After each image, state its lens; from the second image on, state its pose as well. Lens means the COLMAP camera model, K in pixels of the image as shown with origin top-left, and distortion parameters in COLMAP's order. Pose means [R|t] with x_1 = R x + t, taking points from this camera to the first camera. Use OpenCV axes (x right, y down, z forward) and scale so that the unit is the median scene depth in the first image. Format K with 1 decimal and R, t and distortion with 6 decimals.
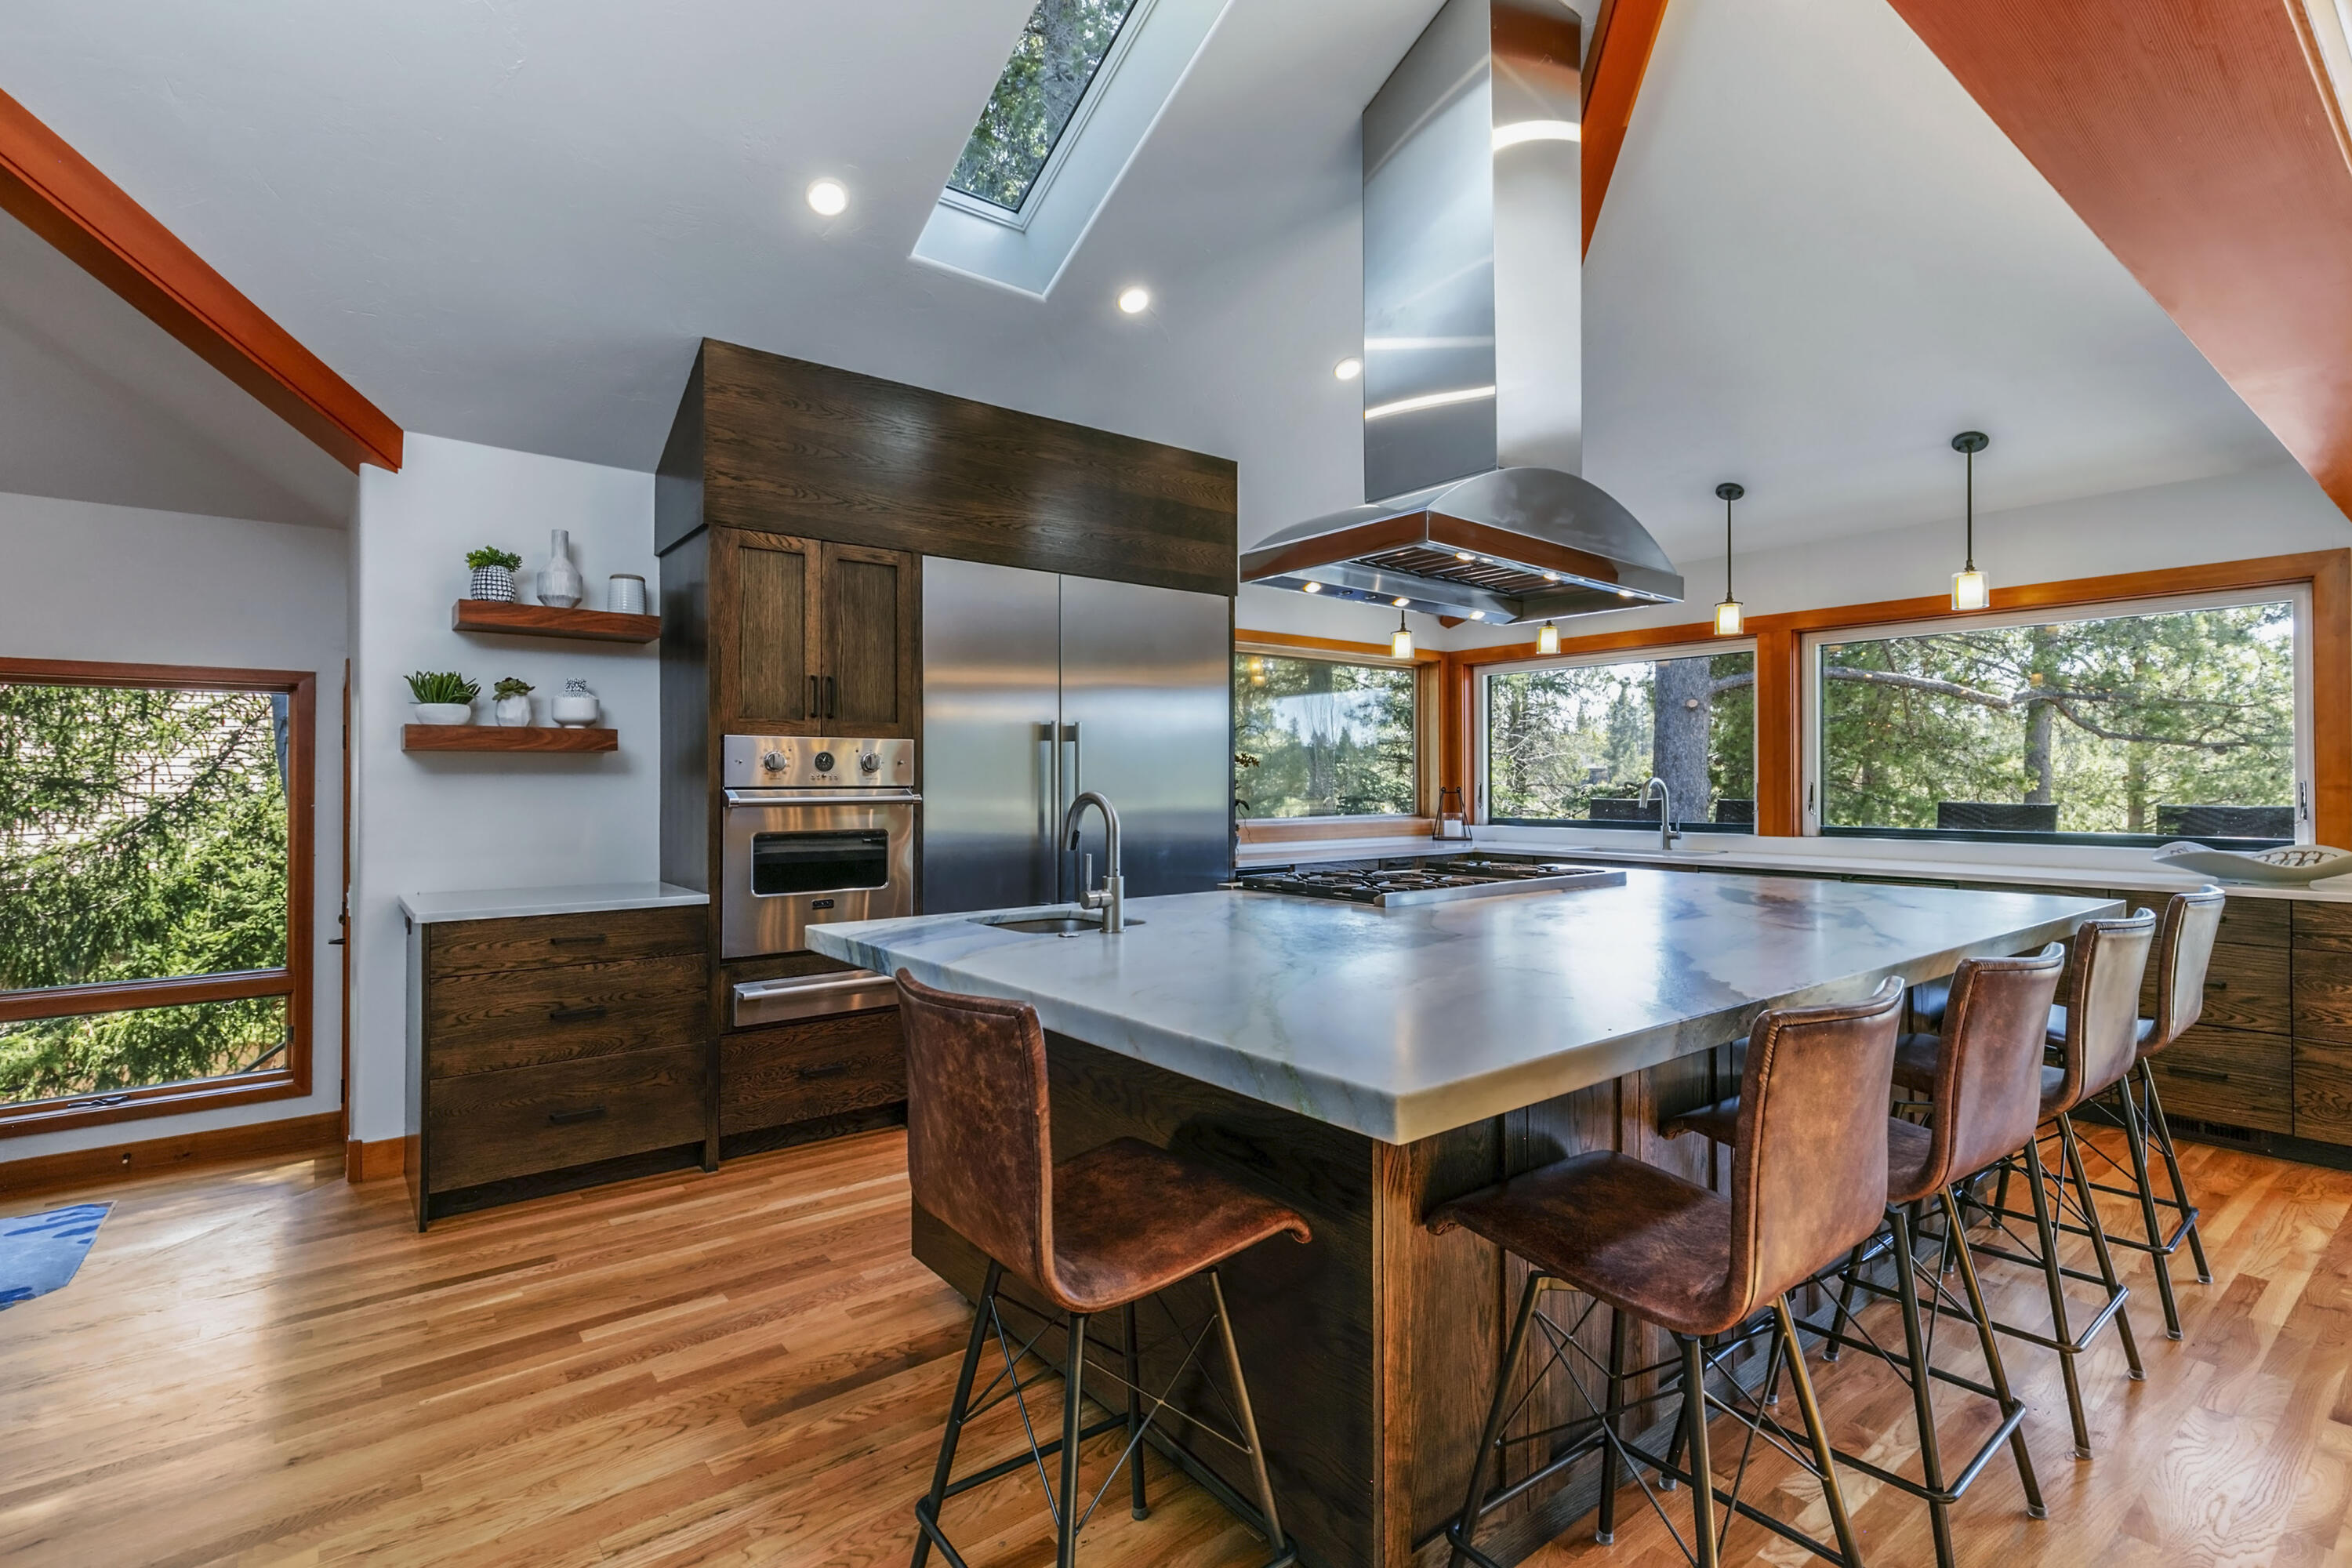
lens RADIAL K [[1074.9, 0, 1159.3], [0, 1074.9, 773.8], [0, 0, 1]] dist [-0.000009, 0.000237]
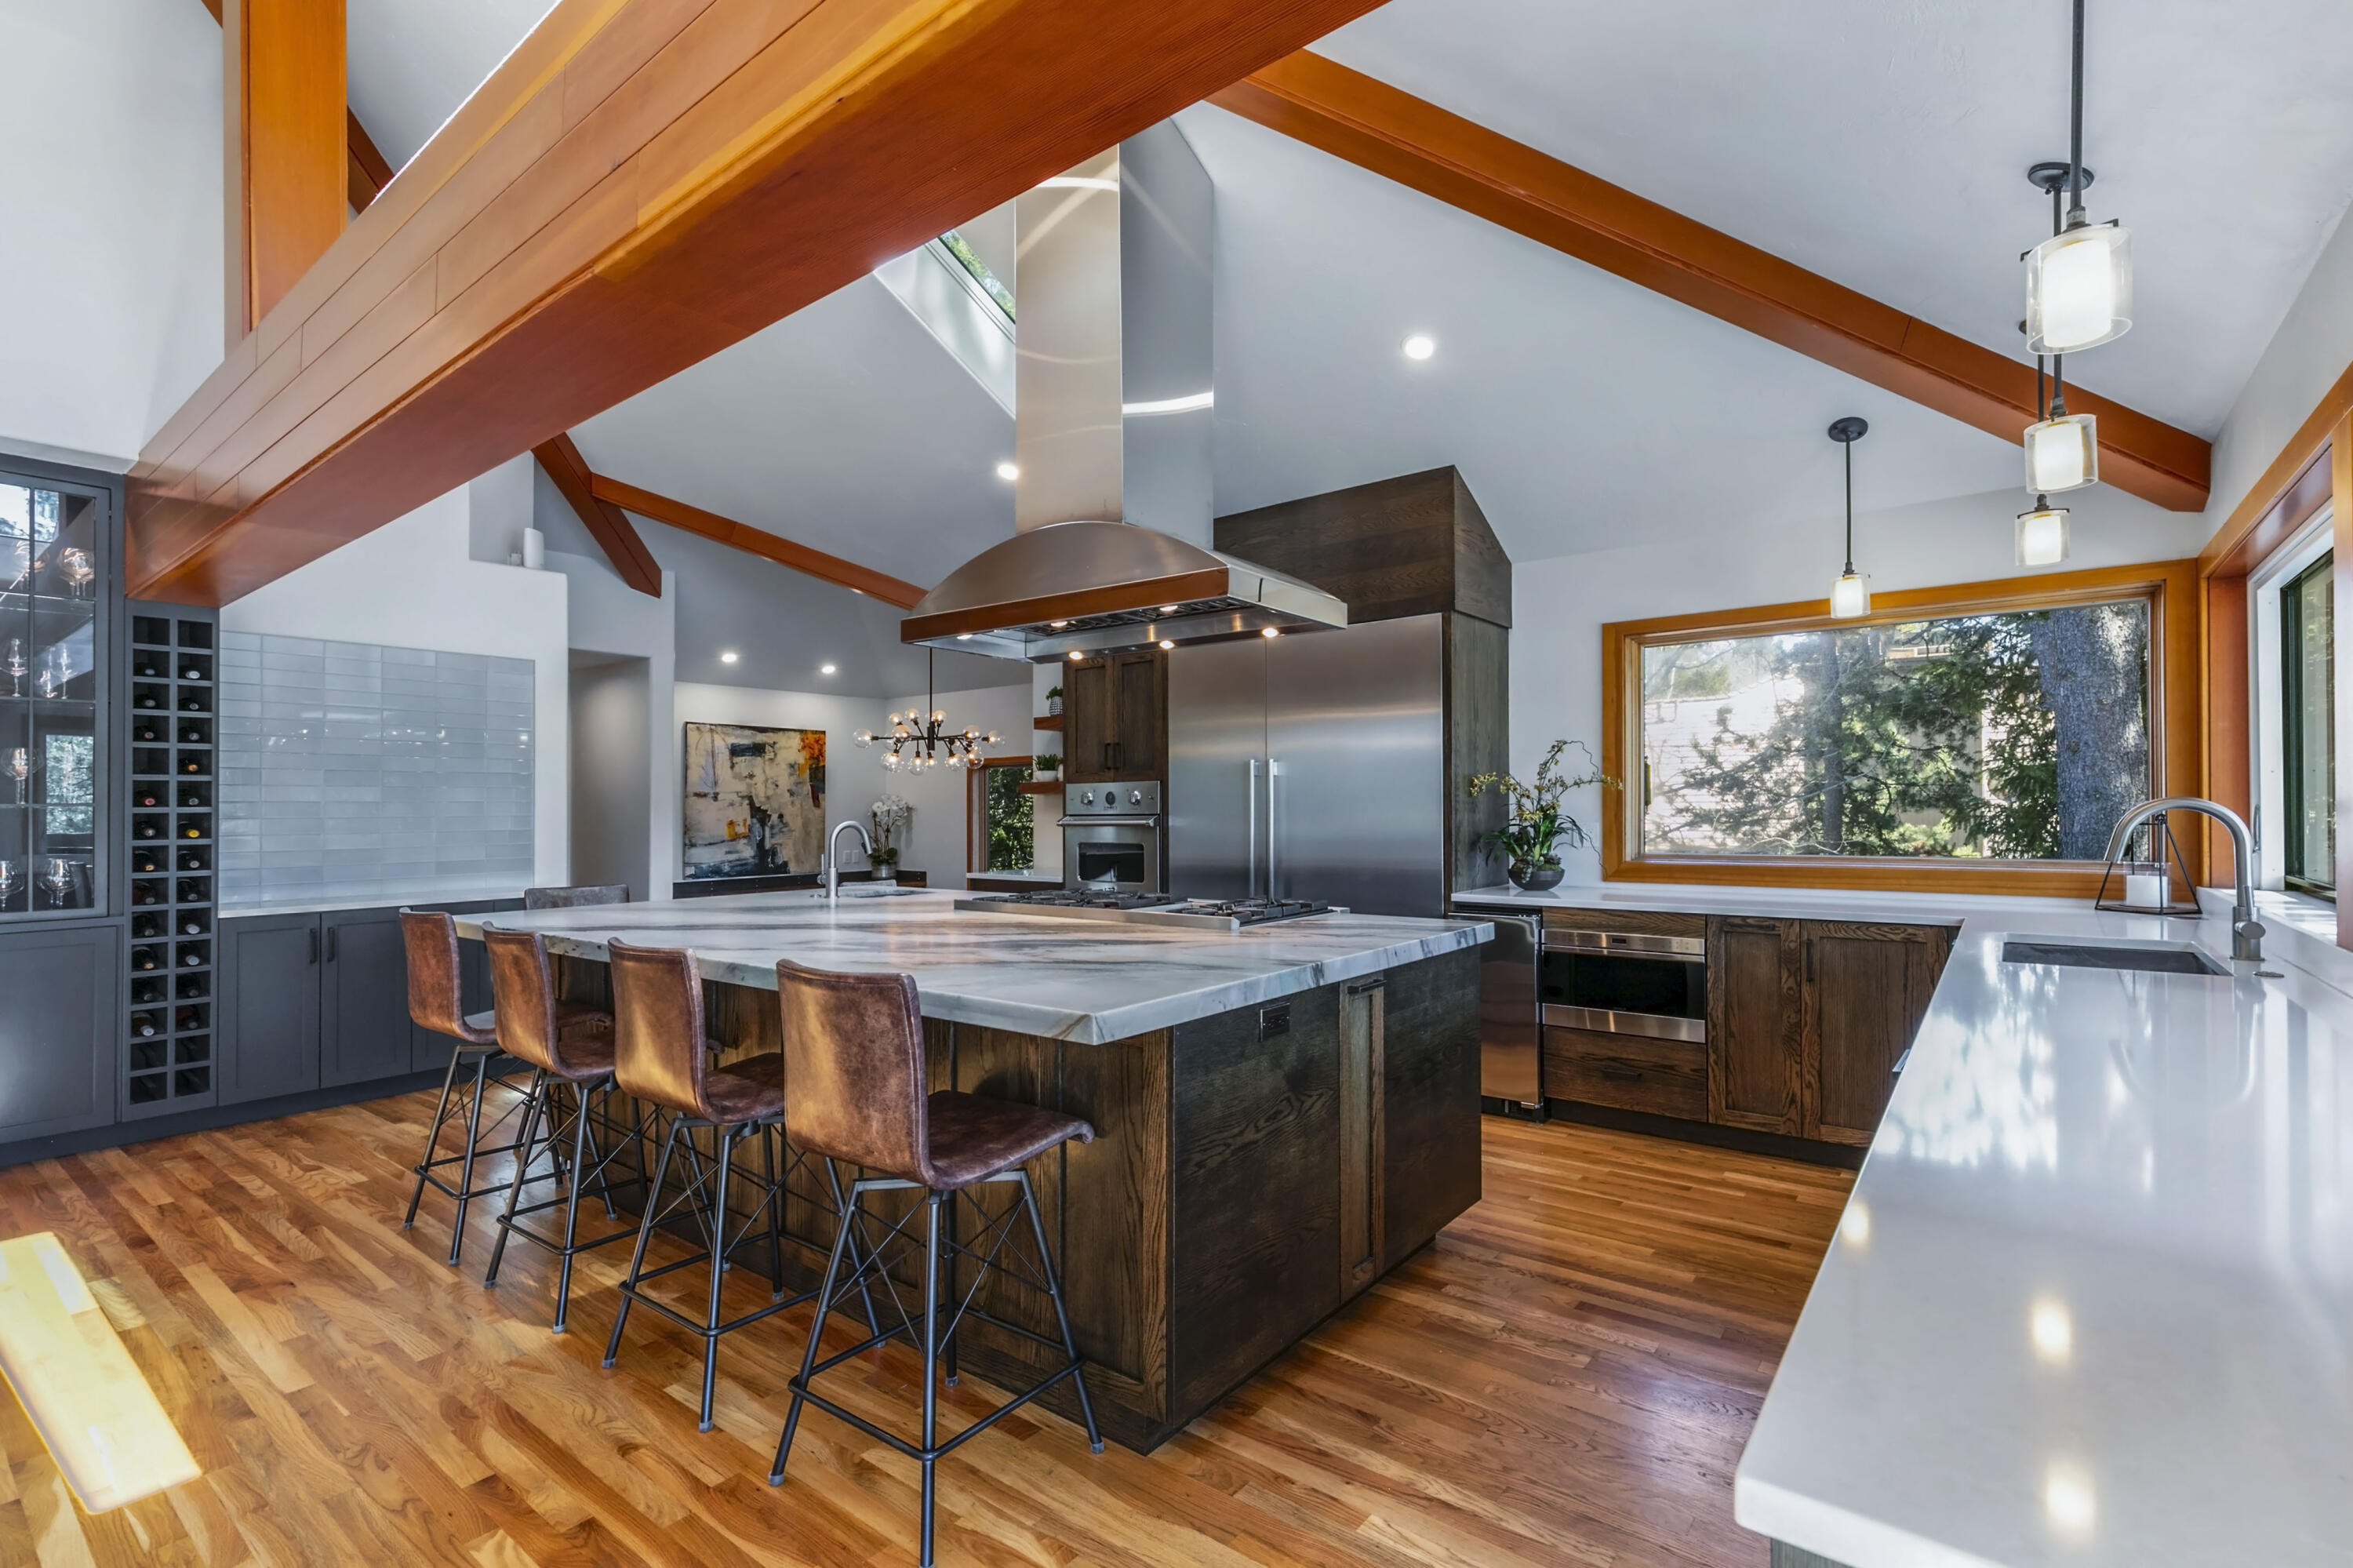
lens RADIAL K [[1075.4, 0, 1179.2], [0, 1075.4, 790.2], [0, 0, 1]] dist [-0.000009, 0.000237]
pose [[0.242926, -0.016108, -0.969911, 0.928252], [0.018001, 0.999765, -0.012095, -0.002026], [0.969878, -0.014521, 0.243159, 0.548855]]
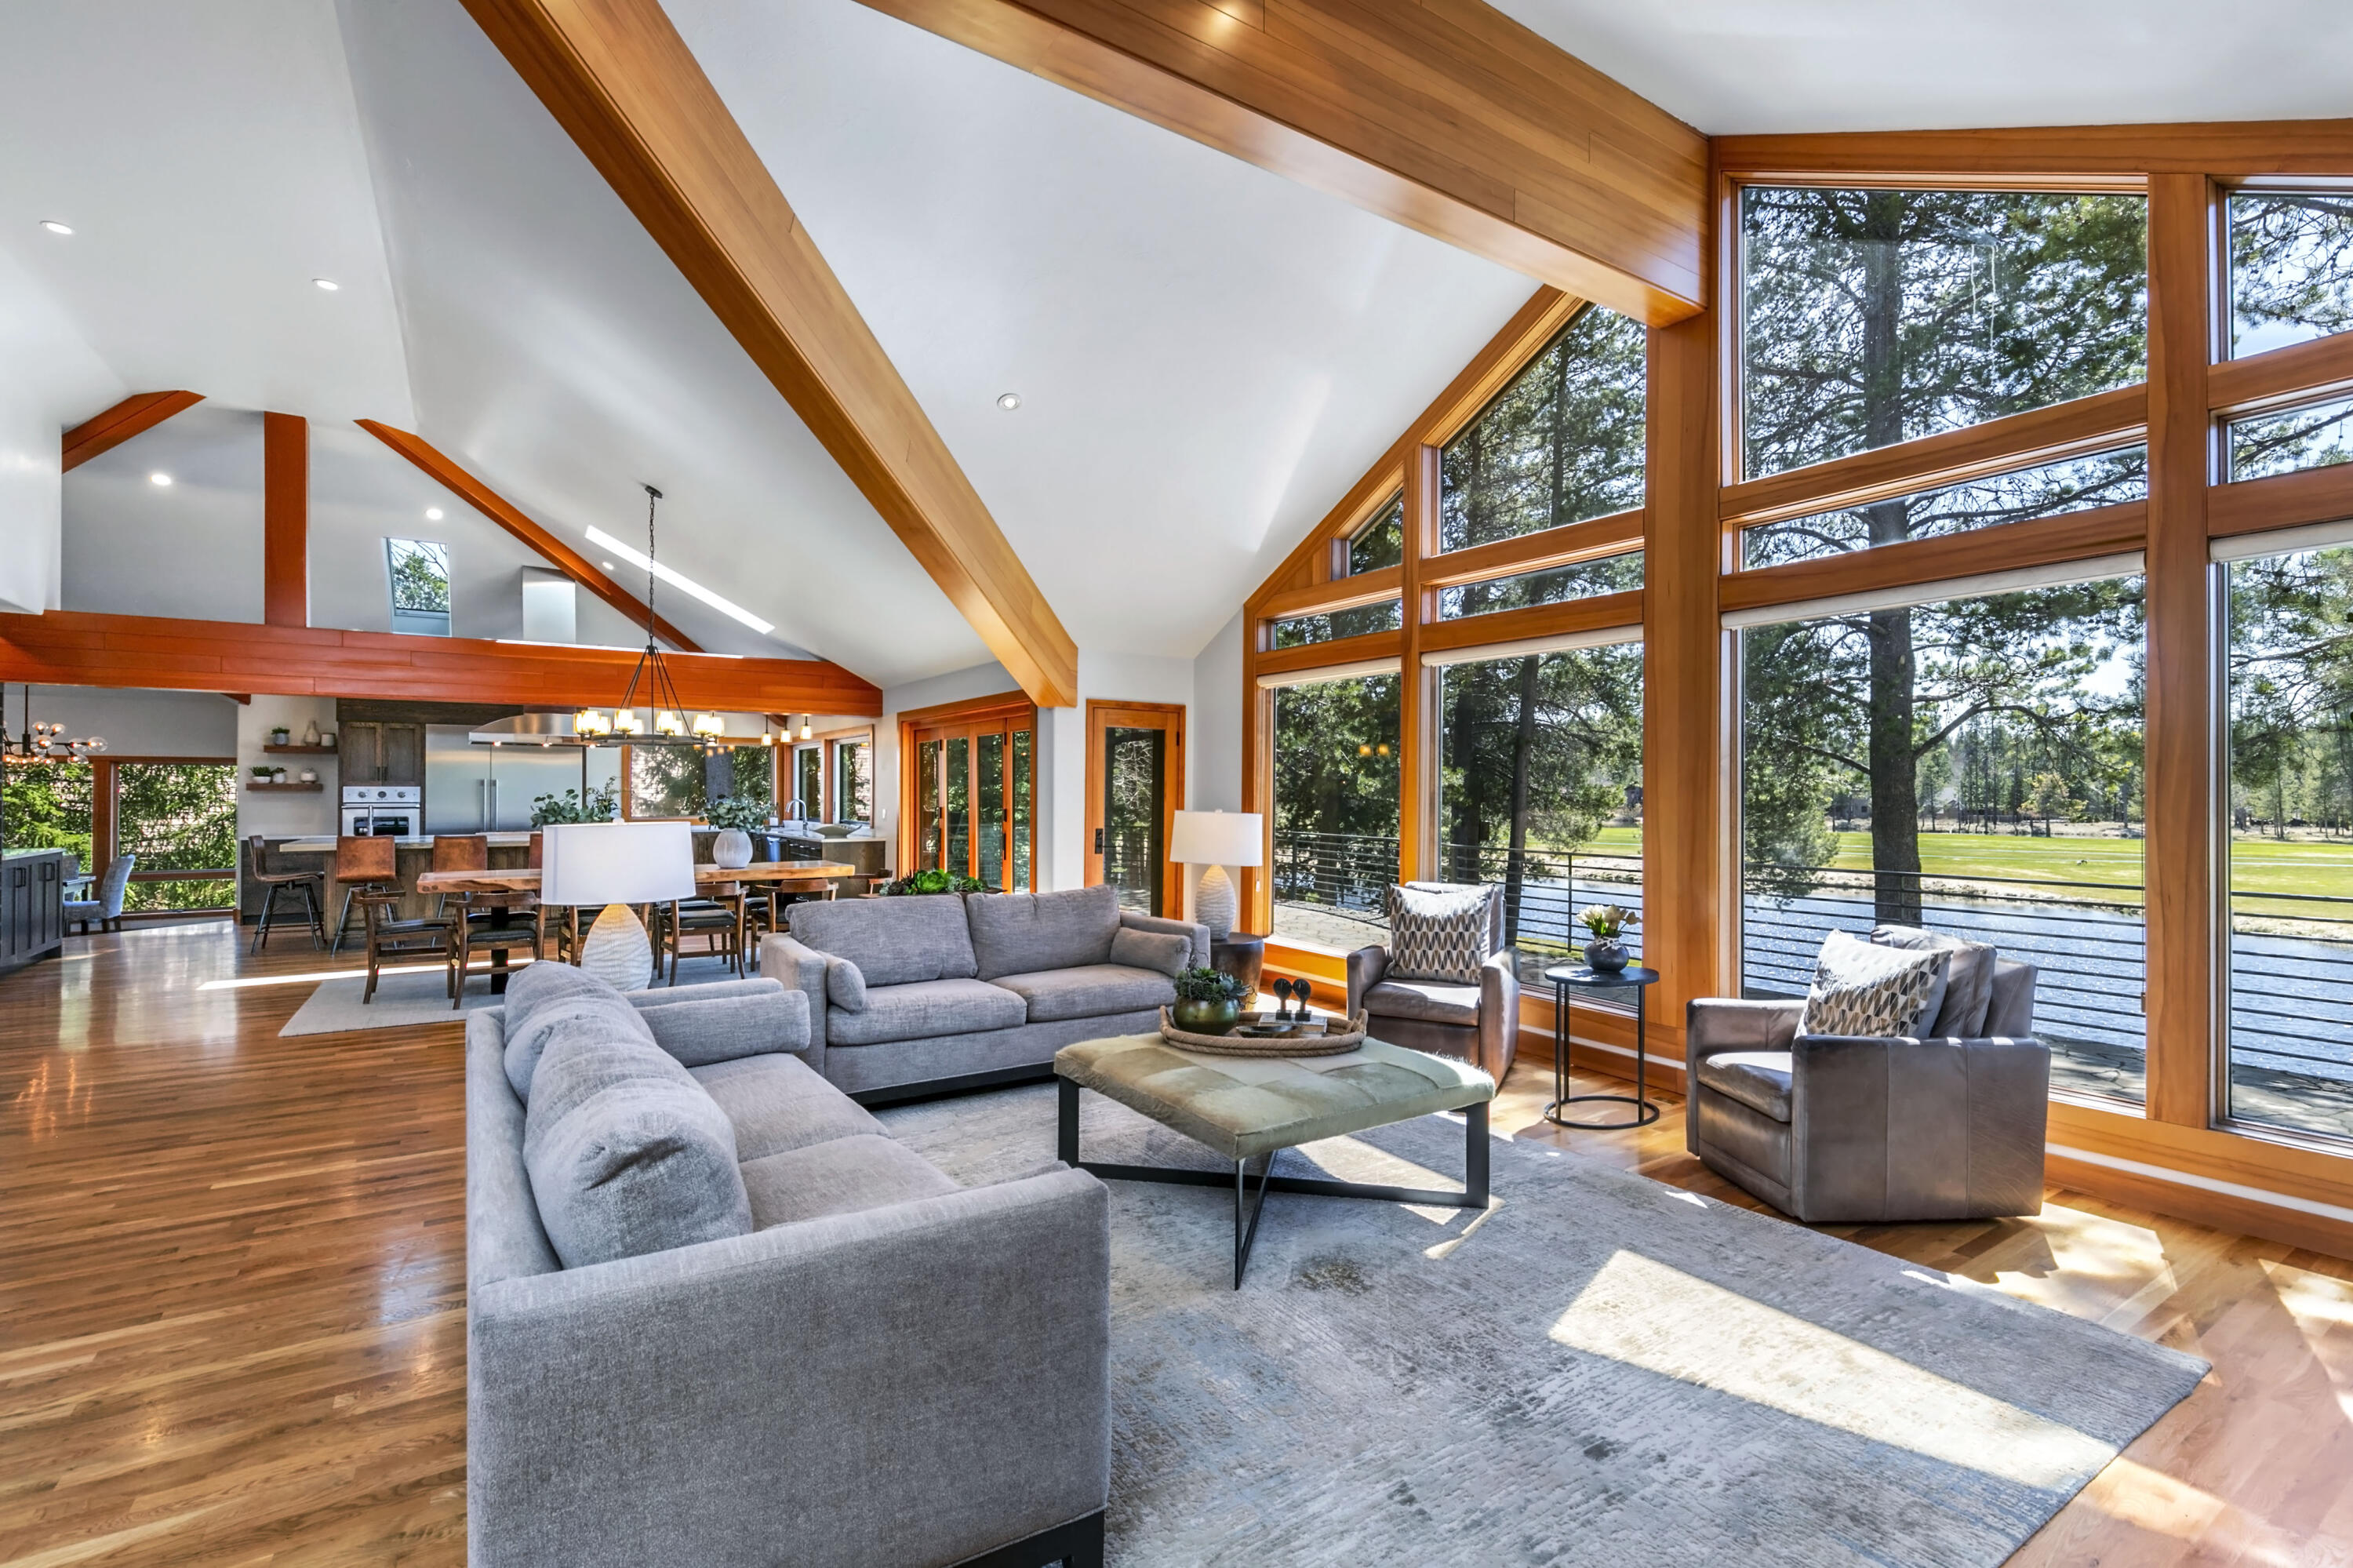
lens RADIAL K [[1075.4, 0, 1194.7], [0, 1075.4, 789.6], [0, 0, 1]] dist [-0.000009, 0.000237]
pose [[0.996685, 0.005272, -0.081186, 1.733479], [-0.004715, 0.999964, 0.007051, -0.044086], [0.081220, -0.006645, 0.996674, -1.448250]]
